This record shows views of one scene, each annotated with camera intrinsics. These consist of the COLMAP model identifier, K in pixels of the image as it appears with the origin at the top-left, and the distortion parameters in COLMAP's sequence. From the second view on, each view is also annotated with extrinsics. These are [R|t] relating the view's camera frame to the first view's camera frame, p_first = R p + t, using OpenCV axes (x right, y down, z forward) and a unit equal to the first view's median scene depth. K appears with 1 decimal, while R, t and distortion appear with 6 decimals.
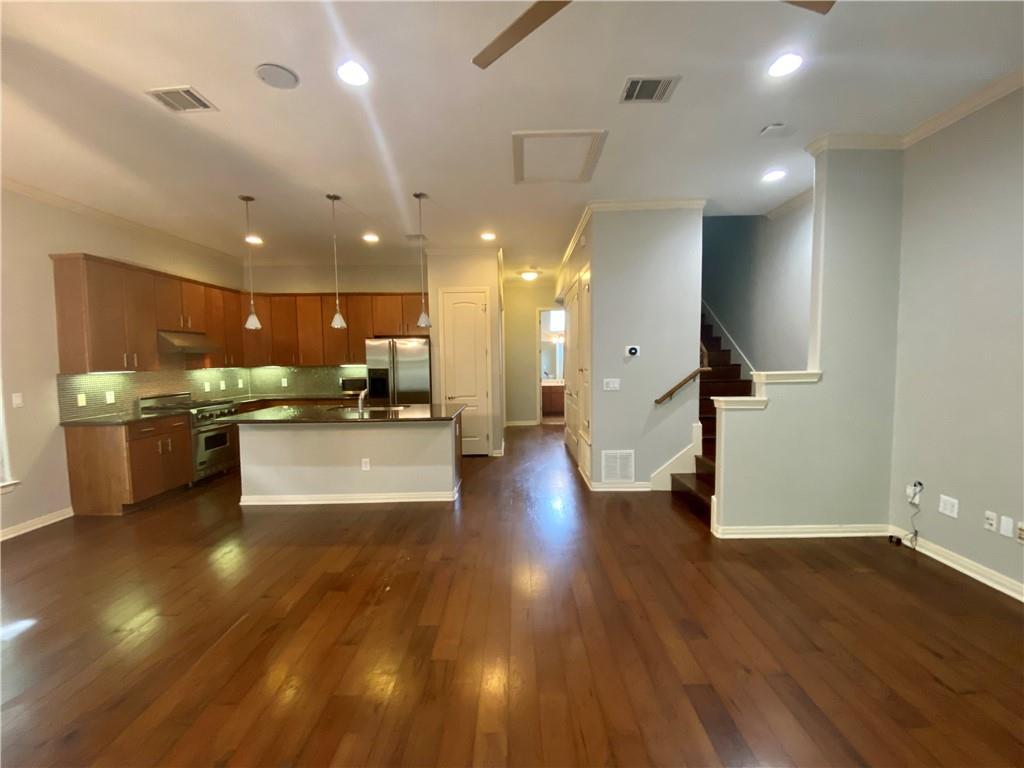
lens RADIAL K [[418.1, 0, 512.0], [0, 418.1, 384.0], [0, 0, 1]] dist [0.018662, -0.019148]
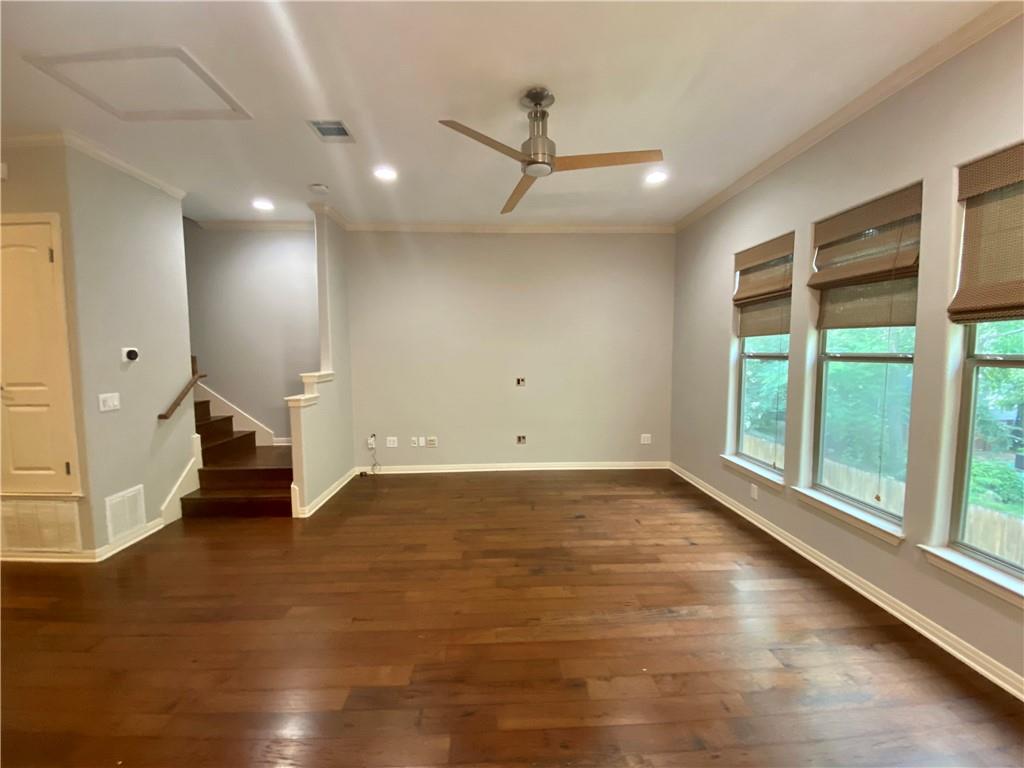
lens RADIAL K [[418.1, 0, 512.0], [0, 418.1, 384.0], [0, 0, 1]] dist [0.018662, -0.019148]
pose [[-0.072782, -0.057932, 0.995664, -0.518522], [0.066786, 0.995788, 0.062822, -0.027742], [-0.995109, 0.071069, -0.068606, 0.368917]]
